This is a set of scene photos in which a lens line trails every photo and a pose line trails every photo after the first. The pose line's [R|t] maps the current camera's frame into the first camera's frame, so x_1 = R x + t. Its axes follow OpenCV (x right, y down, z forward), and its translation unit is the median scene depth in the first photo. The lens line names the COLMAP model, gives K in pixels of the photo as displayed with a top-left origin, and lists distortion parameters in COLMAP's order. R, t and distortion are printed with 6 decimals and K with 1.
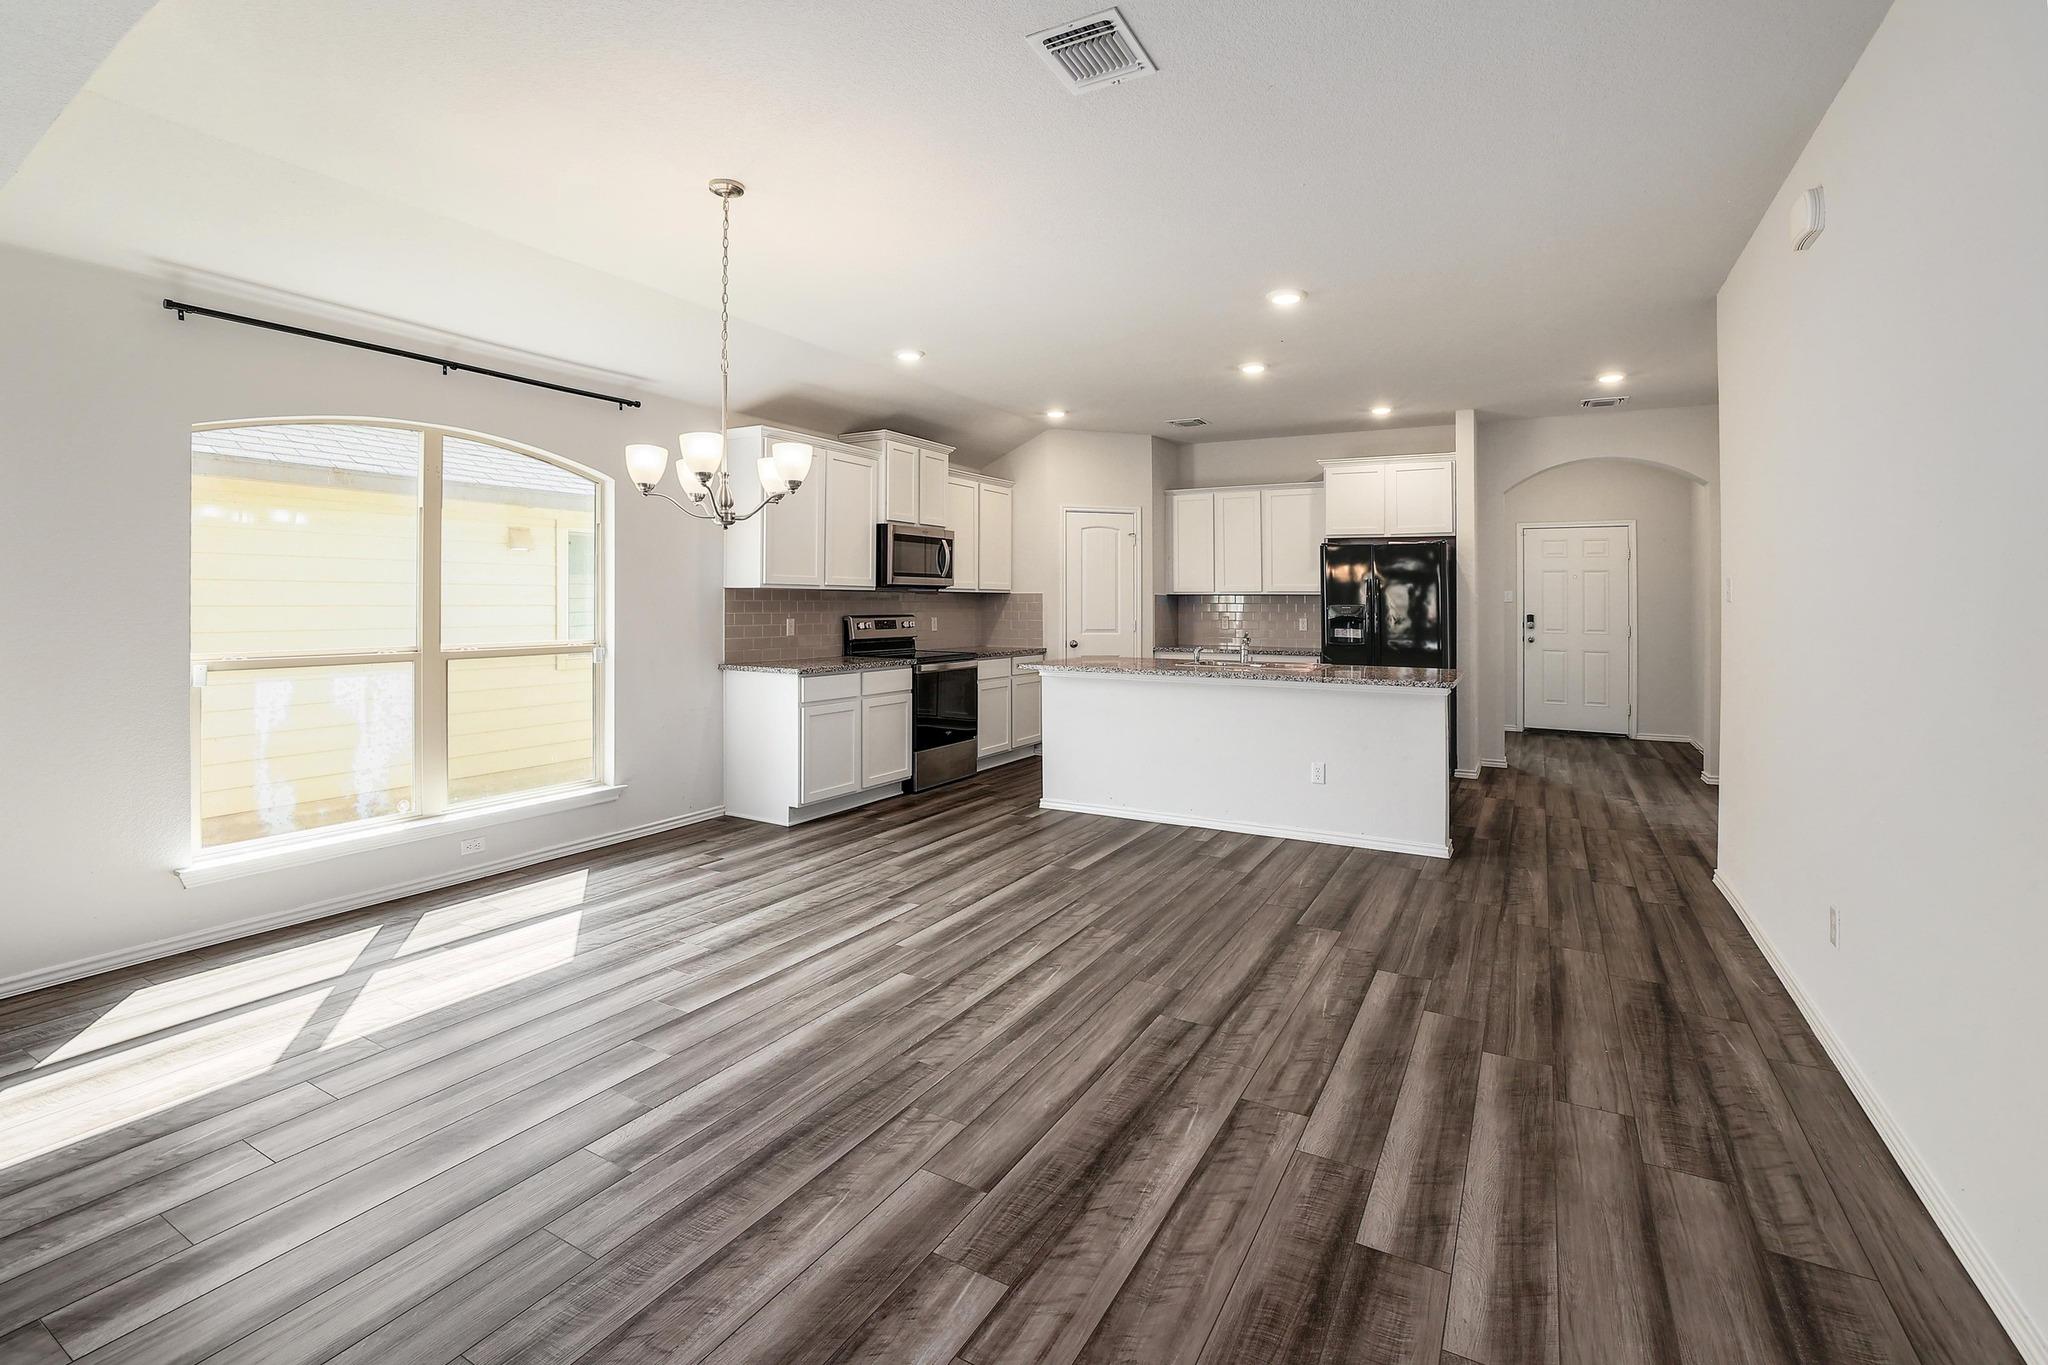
lens RADIAL K [[911.6, 0, 1033.1], [0, 911.6, 566.6], [0, 0, 1]] dist [-0.044343, 0.012263]
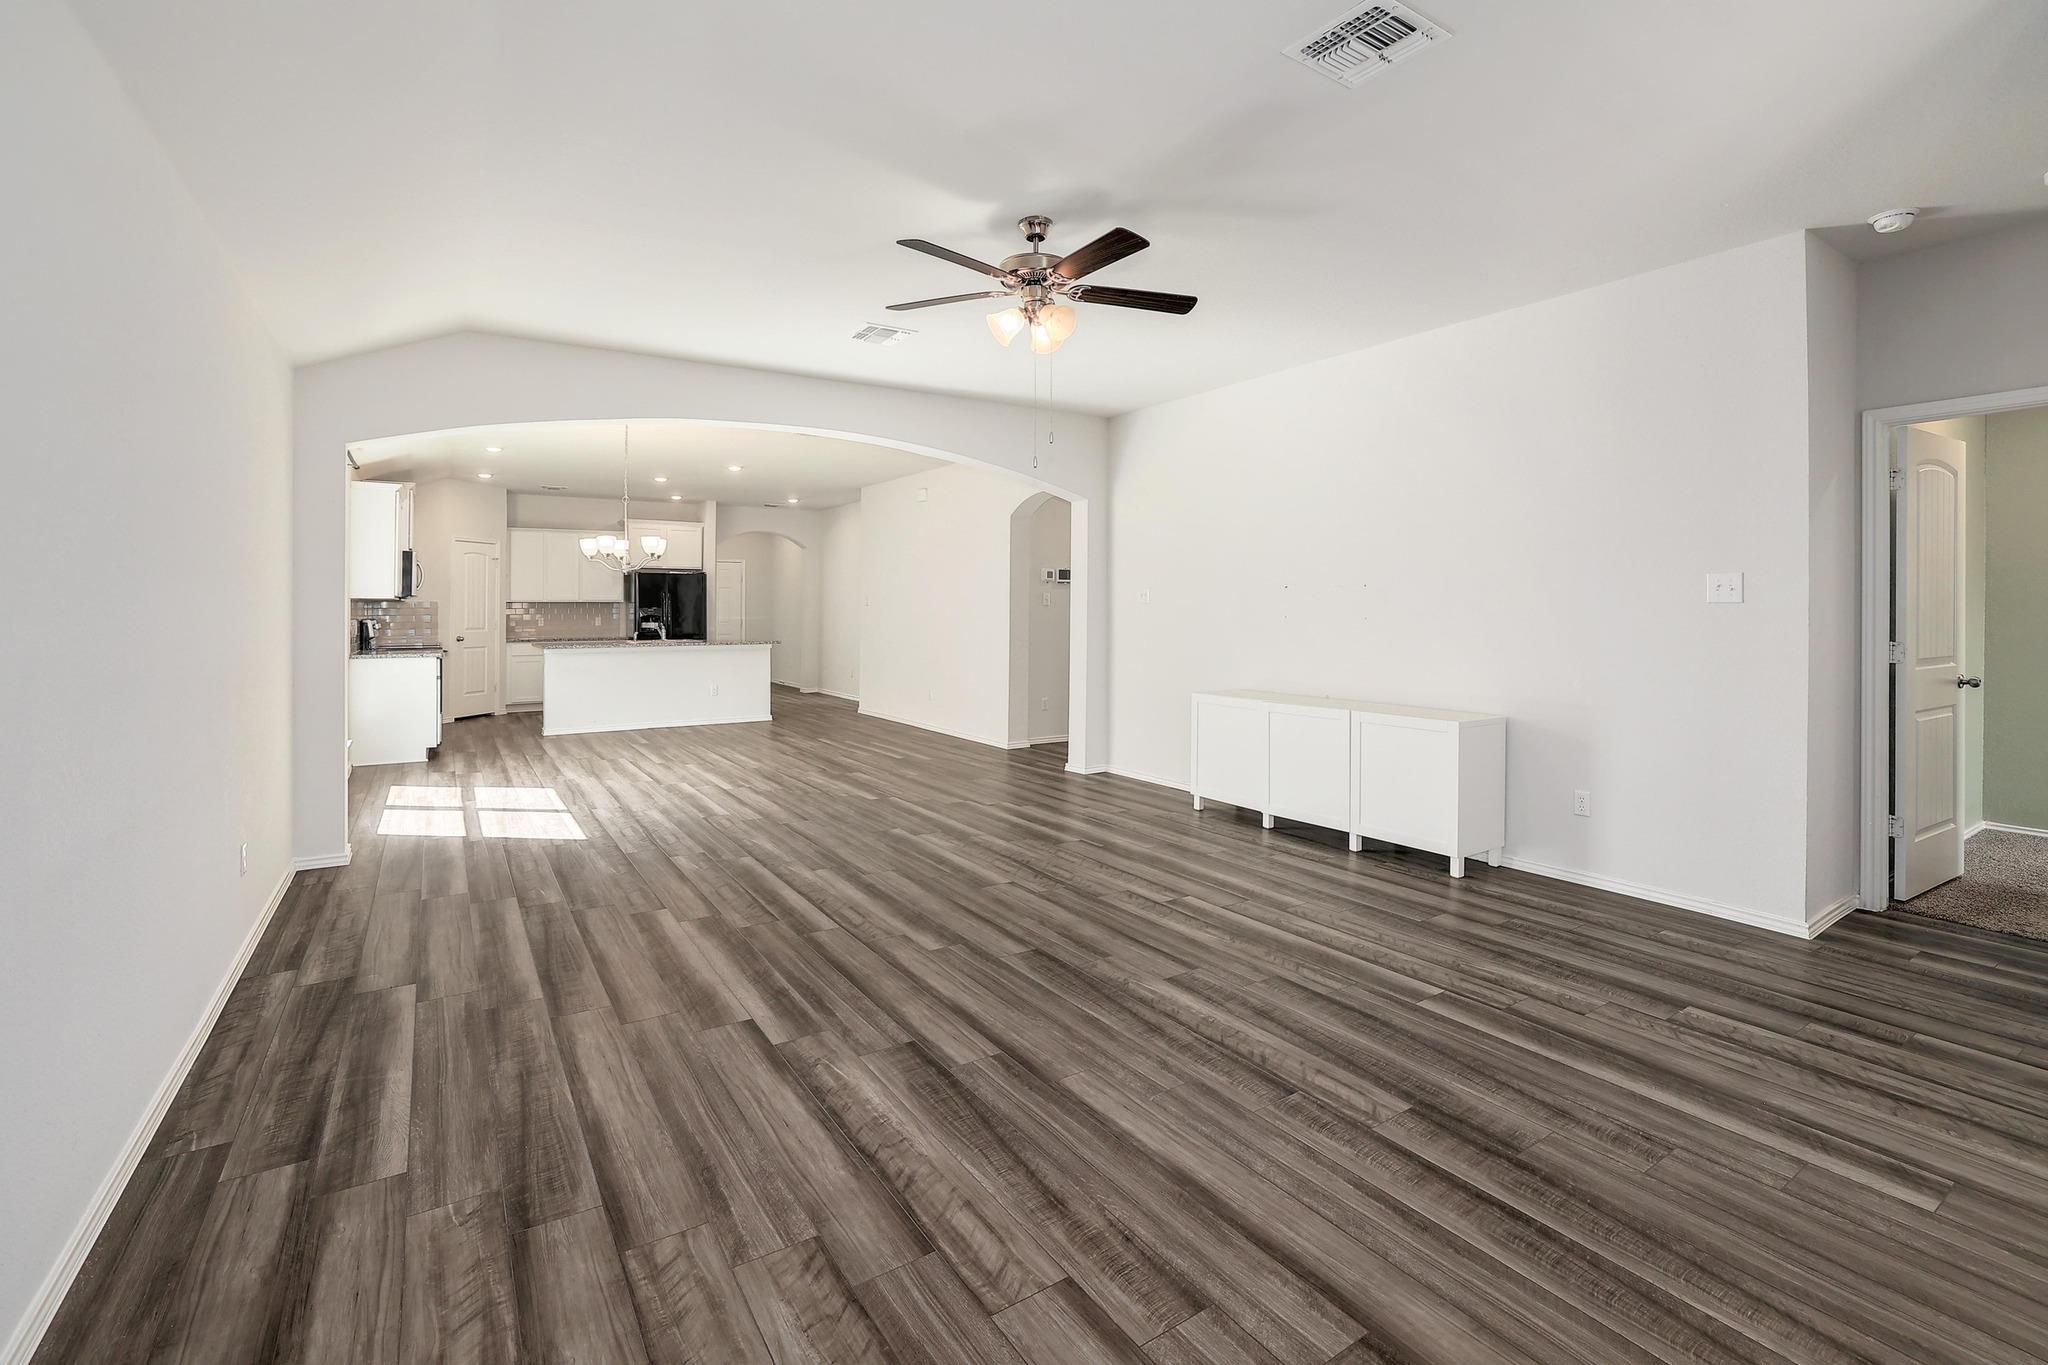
lens RADIAL K [[894.4, 0, 1014.7], [0, 894.4, 630.4], [0, 0, 1]] dist [-0.035786, 0.008288]
pose [[0.466990, -0.027770, 0.883826, -1.380153], [-0.031126, 0.998371, 0.047816, -0.030290], [-0.883715, -0.049840, 0.465365, -0.644641]]
